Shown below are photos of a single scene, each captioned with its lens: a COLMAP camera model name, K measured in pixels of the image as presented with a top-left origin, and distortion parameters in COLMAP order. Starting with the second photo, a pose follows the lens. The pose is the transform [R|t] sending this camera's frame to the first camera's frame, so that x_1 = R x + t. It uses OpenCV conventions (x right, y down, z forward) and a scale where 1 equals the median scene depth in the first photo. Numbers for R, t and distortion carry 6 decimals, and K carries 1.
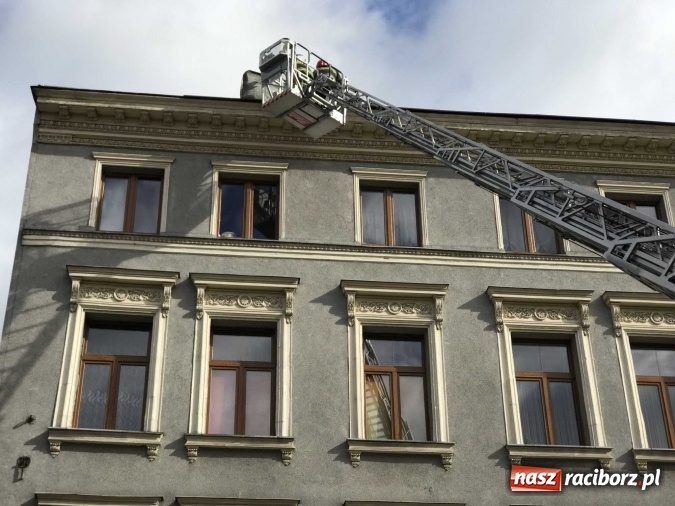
lens RADIAL K [[1113.9, 0, 337.5], [0, 1113.9, 253.0], [0, 0, 1]] dist [0.026635, 0.237245]
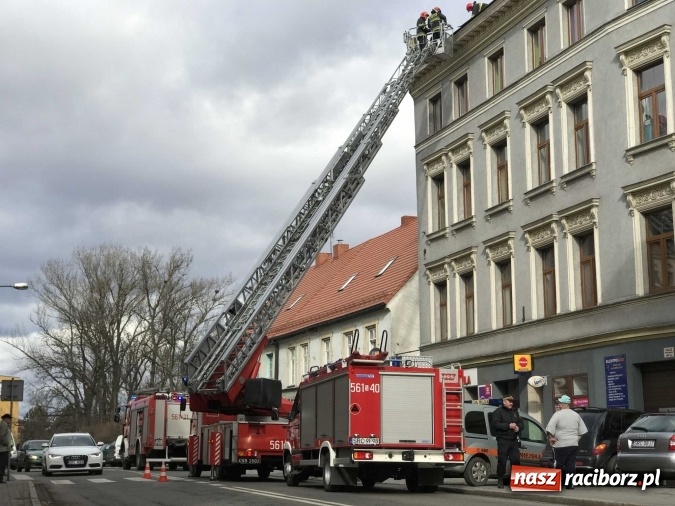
lens RADIAL K [[1113.9, 0, 337.5], [0, 1113.9, 253.0], [0, 0, 1]] dist [0.026635, 0.237245]
pose [[0.227909, -0.160454, -0.960371, 1.772905], [0.506771, 0.861755, -0.023715, 0.136312], [0.831409, -0.481283, 0.277715, 0.159299]]
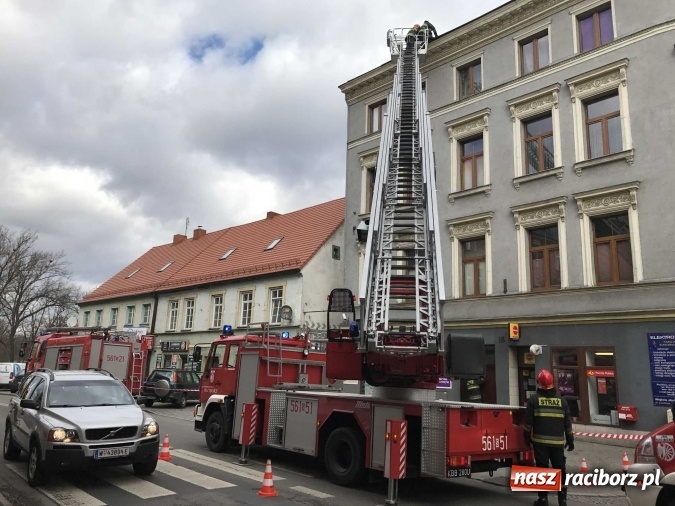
lens RADIAL K [[553.8, 0, 339.7], [0, 553.8, 245.7], [0, 0, 1]] dist [0.064383, -0.084524]
pose [[0.609137, -0.142987, -0.780069, 0.713560], [0.373633, 0.919353, 0.123243, 0.034549], [0.699536, -0.366532, 0.613436, 0.076012]]
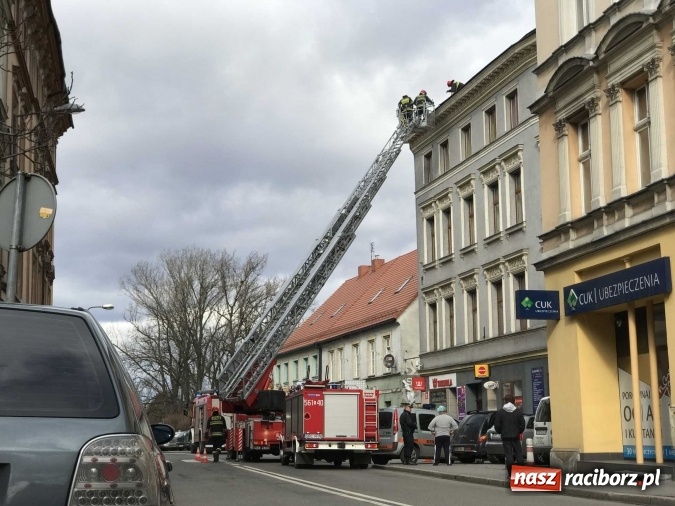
lens RADIAL K [[1113.9, 0, 337.5], [0, 1113.9, 253.0], [0, 0, 1]] dist [0.026635, 0.237245]
pose [[0.146961, -0.148433, -0.977942, 2.355942], [0.521423, 0.851777, -0.050927, 0.146578], [0.840548, -0.502438, 0.202574, 0.212709]]
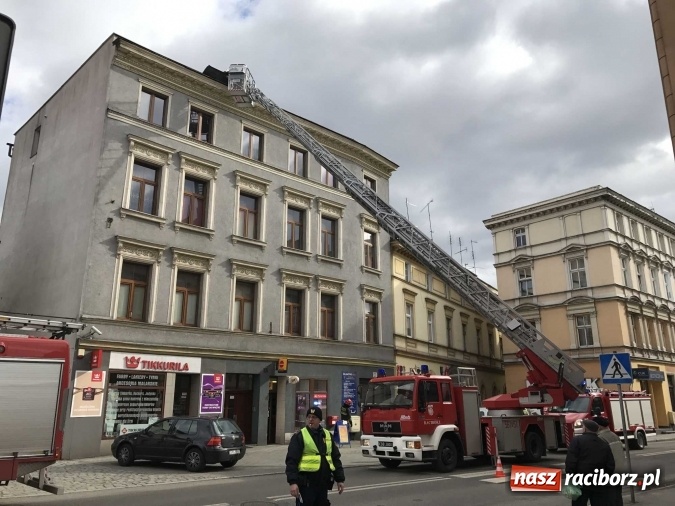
lens RADIAL K [[510.1, 0, 314.1], [0, 510.1, 279.5], [0, 0, 1]] dist [-0.000872, 0.003603]
pose [[0.830885, 0.135973, 0.539575, -0.424703], [-0.284646, 0.937070, 0.202180, -0.024039], [-0.478129, -0.321576, 0.817302, -0.072241]]
